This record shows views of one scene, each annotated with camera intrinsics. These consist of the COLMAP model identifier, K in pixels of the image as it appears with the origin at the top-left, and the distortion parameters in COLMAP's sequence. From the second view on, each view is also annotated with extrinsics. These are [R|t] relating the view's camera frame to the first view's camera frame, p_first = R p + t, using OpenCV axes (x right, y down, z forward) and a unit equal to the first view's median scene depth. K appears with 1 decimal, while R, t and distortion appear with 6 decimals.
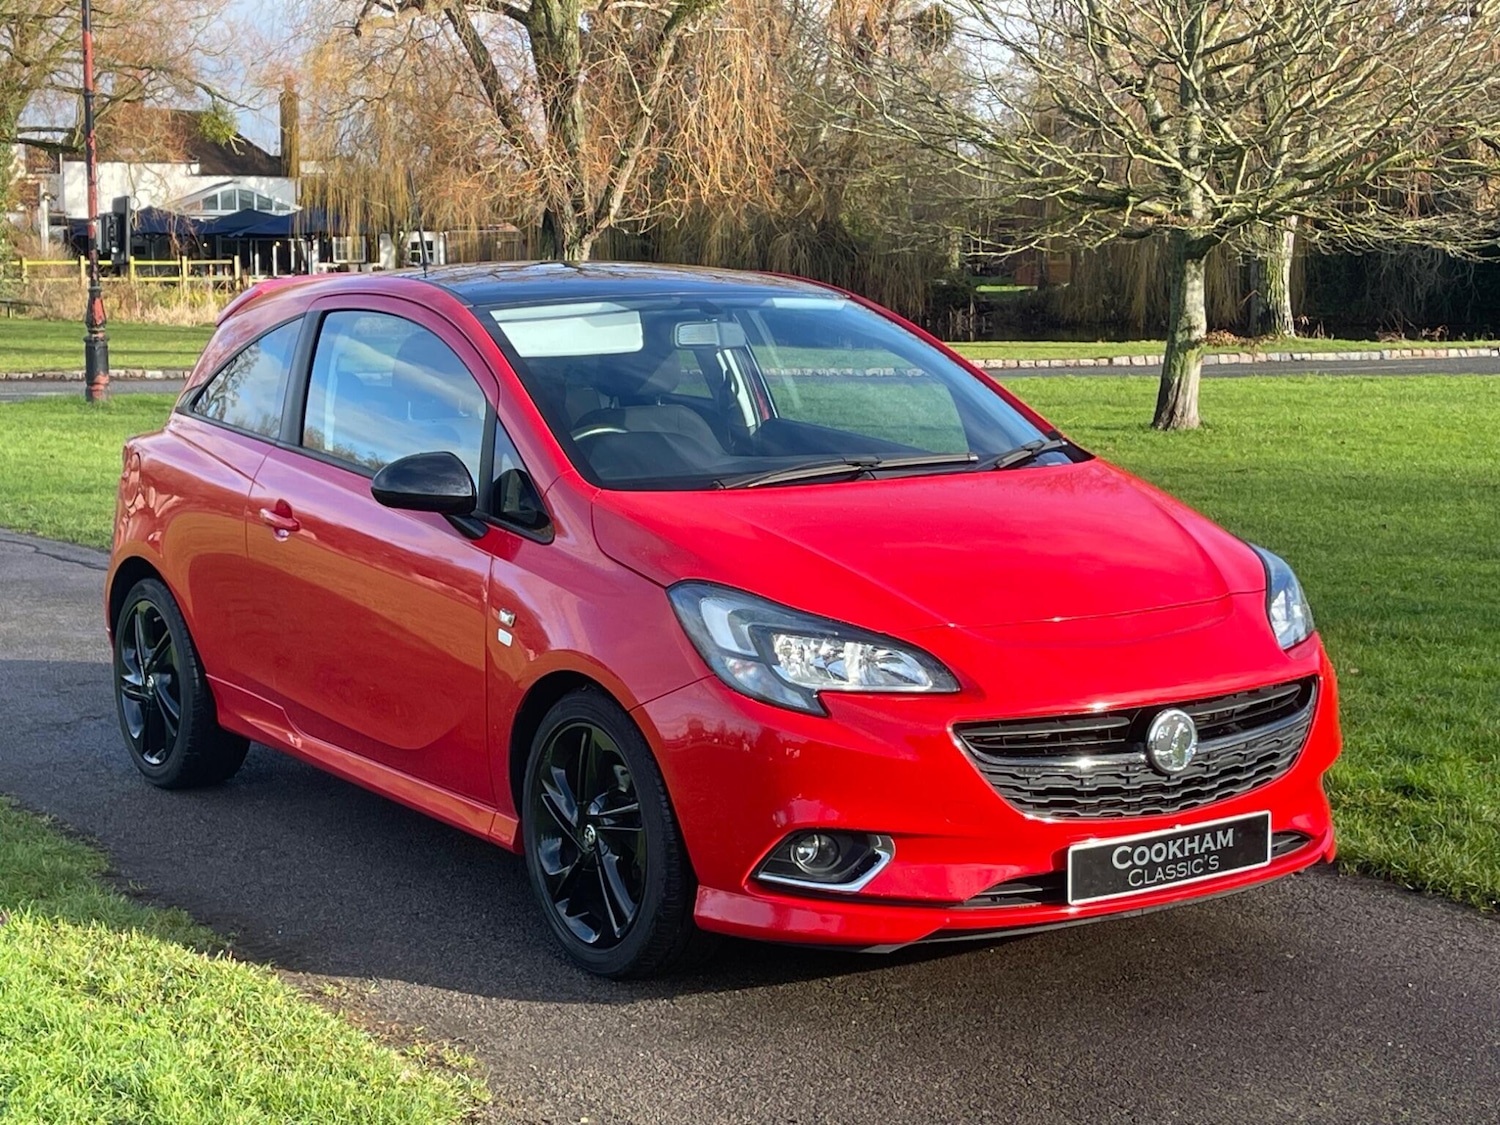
lens RADIAL K [[2603.6, 0, 694.2], [0, 2603.6, 641.2], [0, 0, 1]] dist [0.094568, 0.000000]
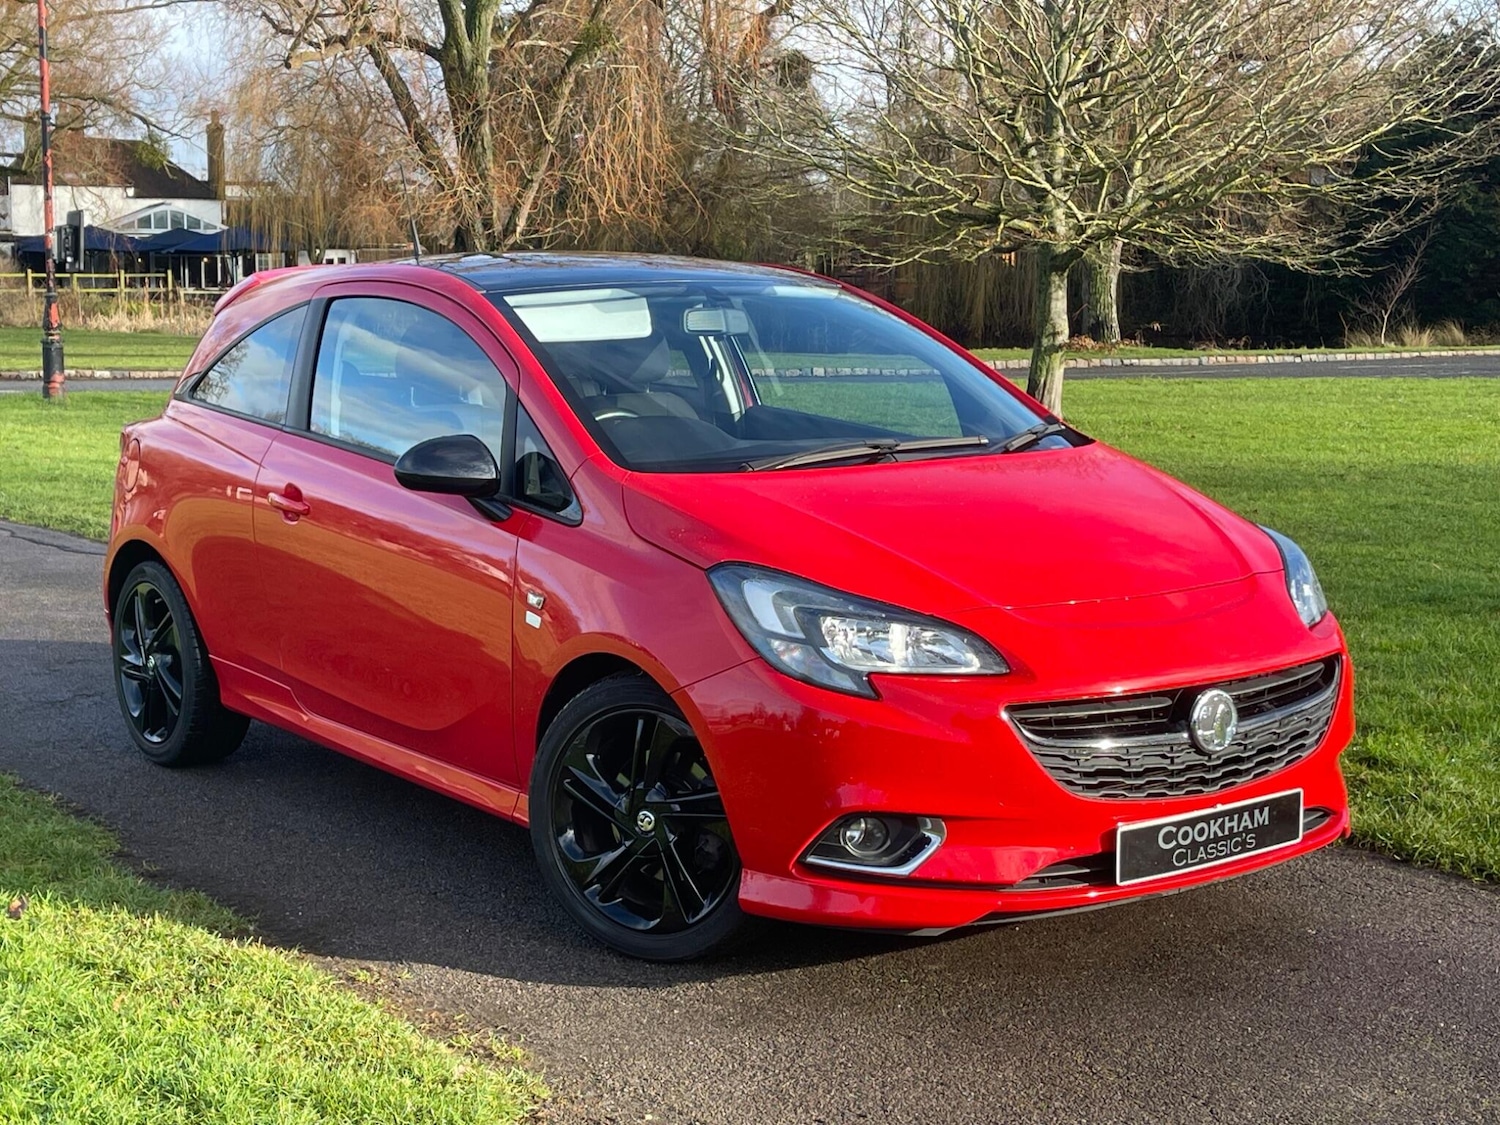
lens RADIAL K [[2338.9, 0, 697.7], [0, 2338.9, 589.2], [0, 0, 1]] dist [0.079845, 0.000000]
pose [[0.998917, -0.002580, 0.046450, -0.047593], [0.003116, 0.999929, -0.011469, -0.002258], [-0.046417, 0.011601, 0.998855, 0.091949]]
